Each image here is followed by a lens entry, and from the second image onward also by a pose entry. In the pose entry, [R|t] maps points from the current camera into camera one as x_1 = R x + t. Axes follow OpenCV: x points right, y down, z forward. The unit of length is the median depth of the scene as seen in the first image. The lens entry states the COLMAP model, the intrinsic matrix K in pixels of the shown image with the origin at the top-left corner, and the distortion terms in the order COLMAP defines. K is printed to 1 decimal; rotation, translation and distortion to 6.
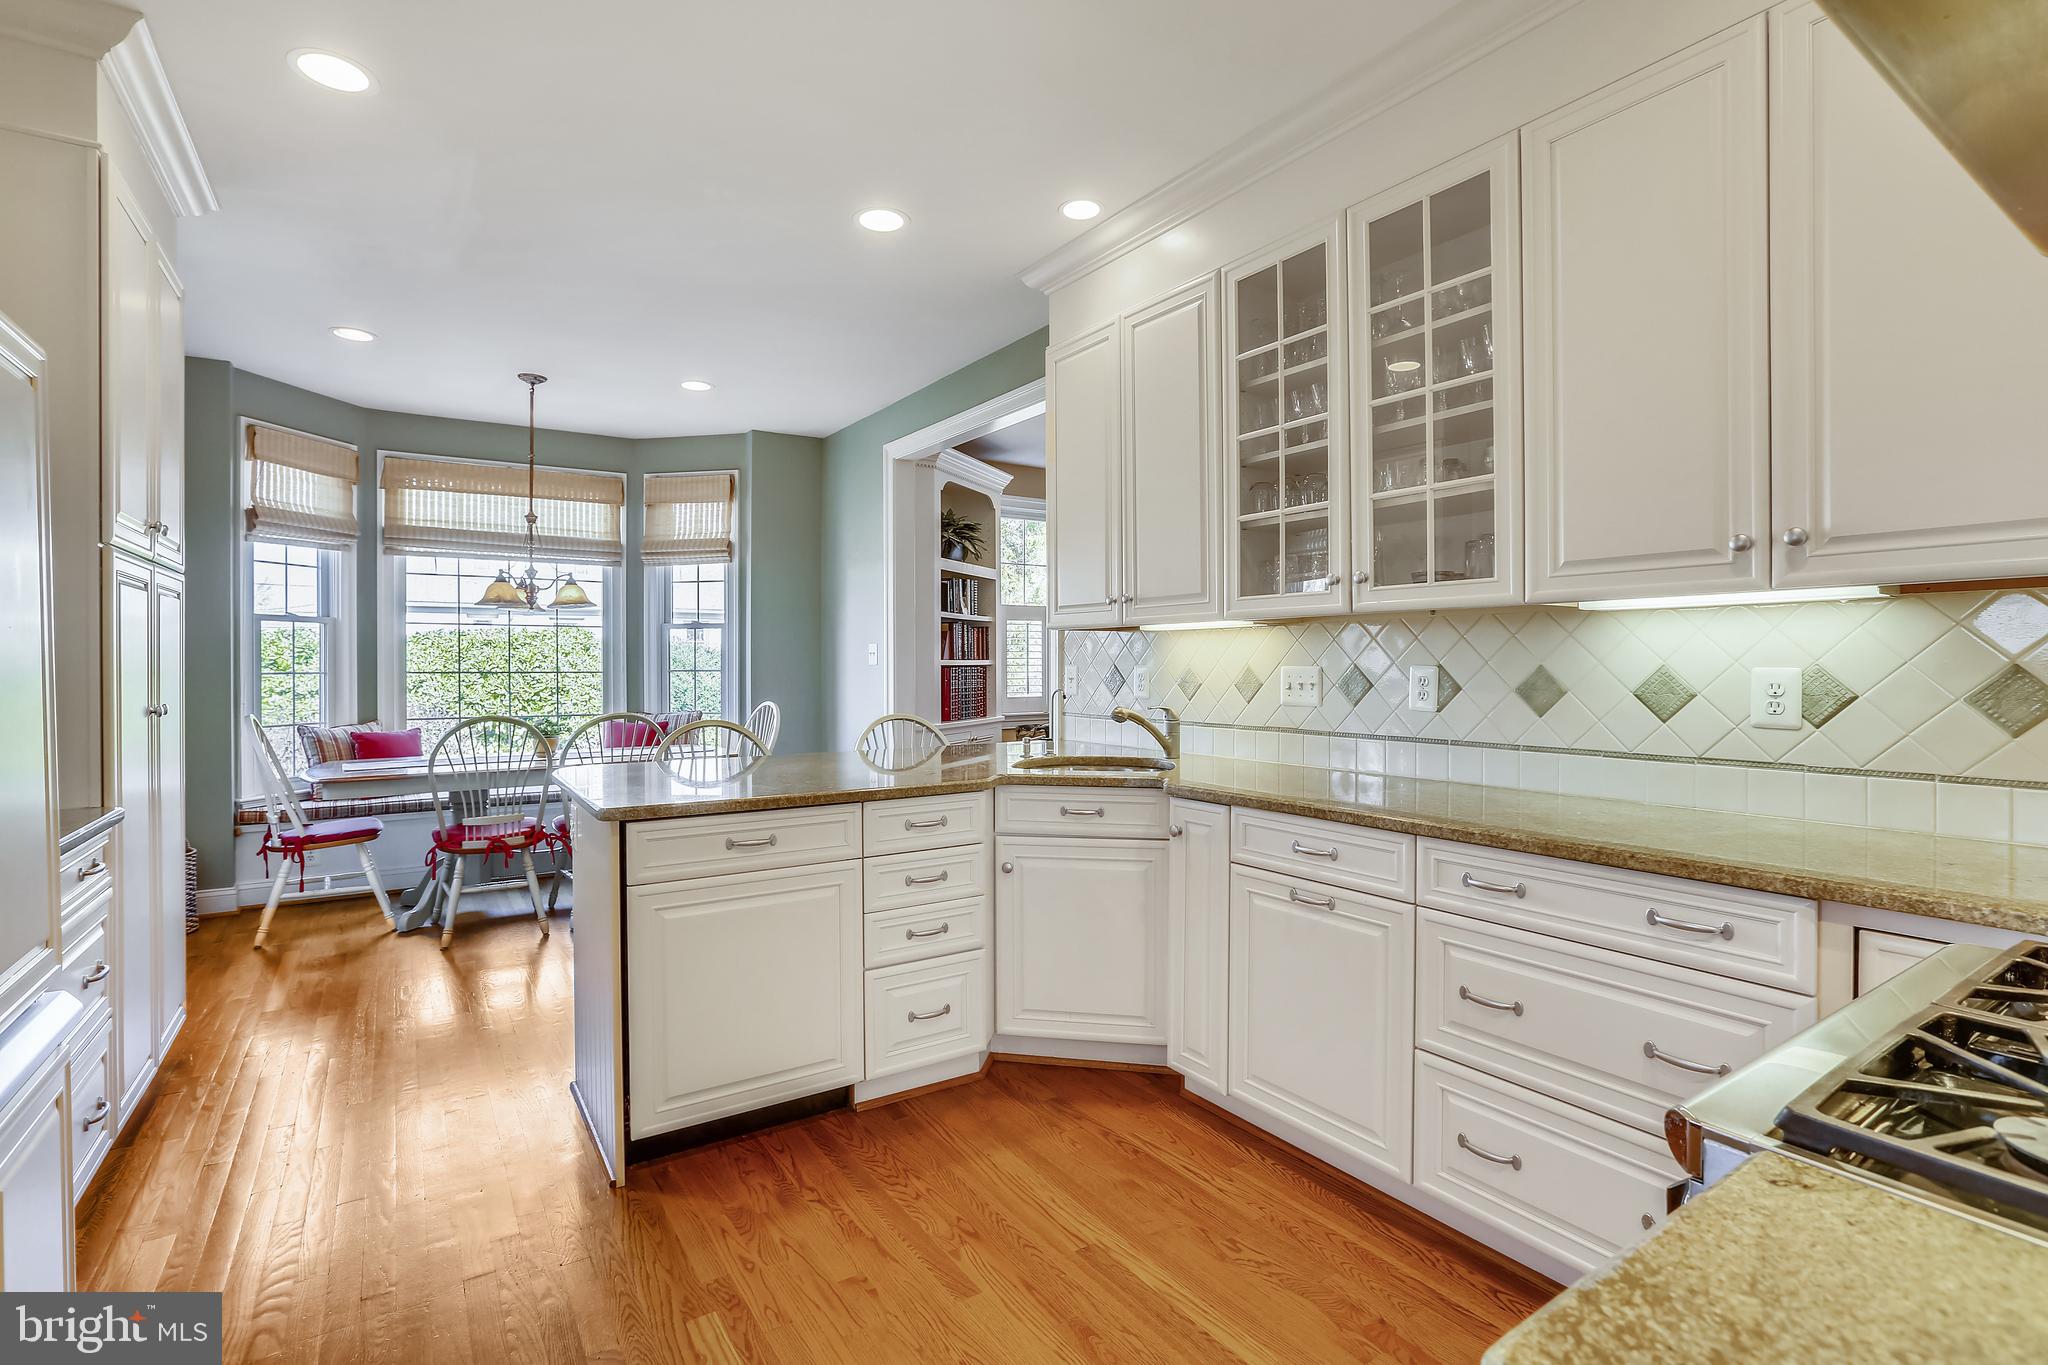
lens RADIAL K [[955.9, 0, 1030.5], [0, 955.9, 665.2], [0, 0, 1]] dist [-0.031832, 0.001936]
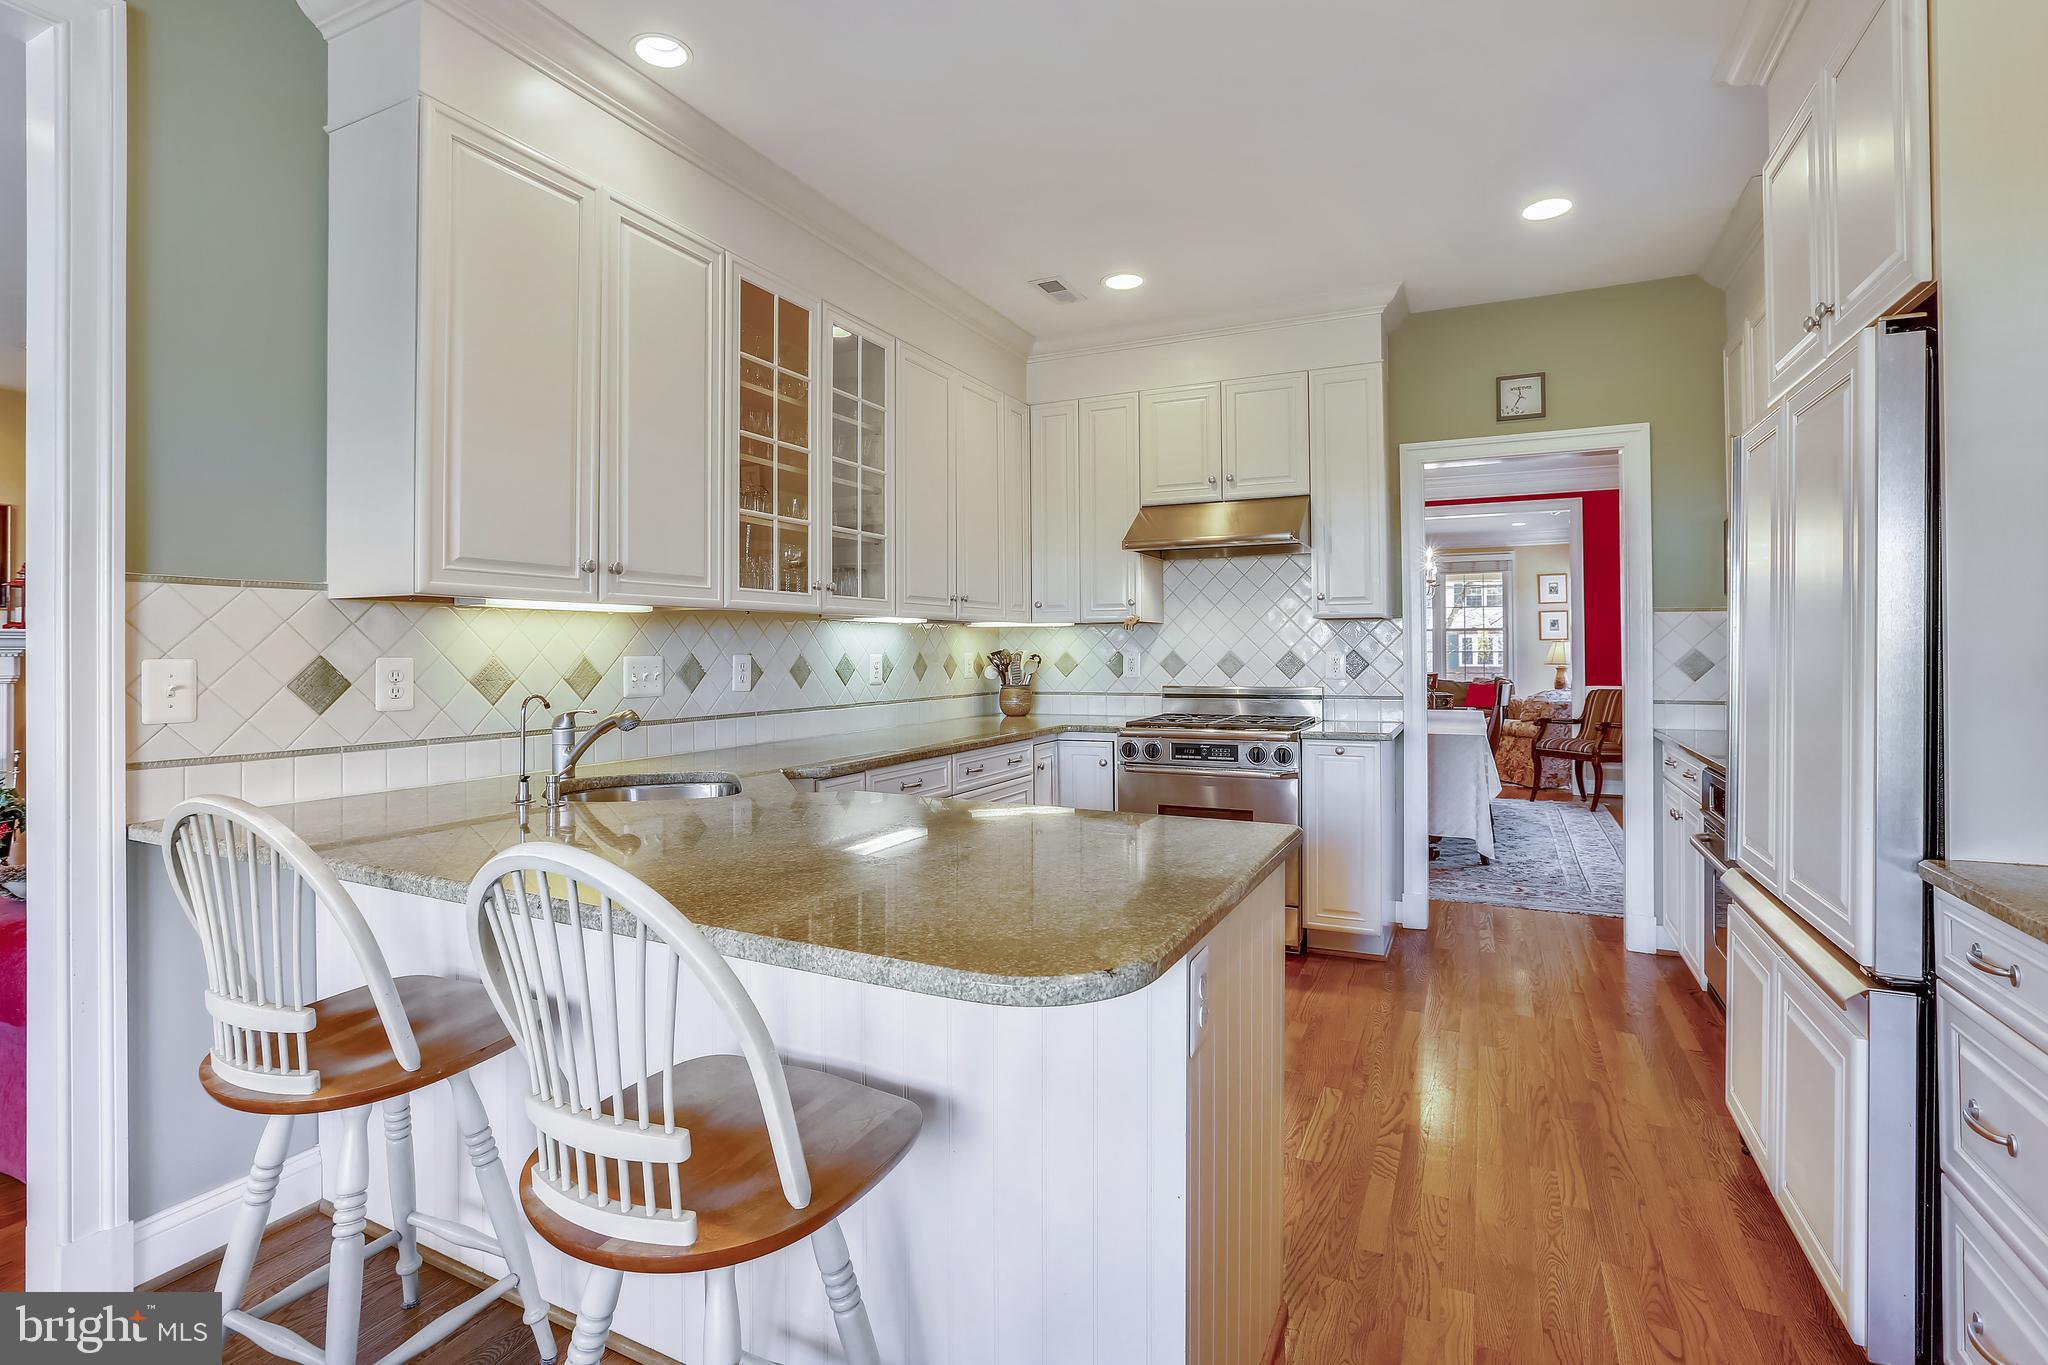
lens RADIAL K [[955.9, 0, 998.3], [0, 955.9, 652.3], [0, 0, 1]] dist [-0.031832, 0.001936]
pose [[-0.464134, 0.002182, 0.885762, -0.844728], [0.008763, 0.999959, 0.002128, -0.002114], [-0.885722, 0.008750, -0.464134, 1.279145]]
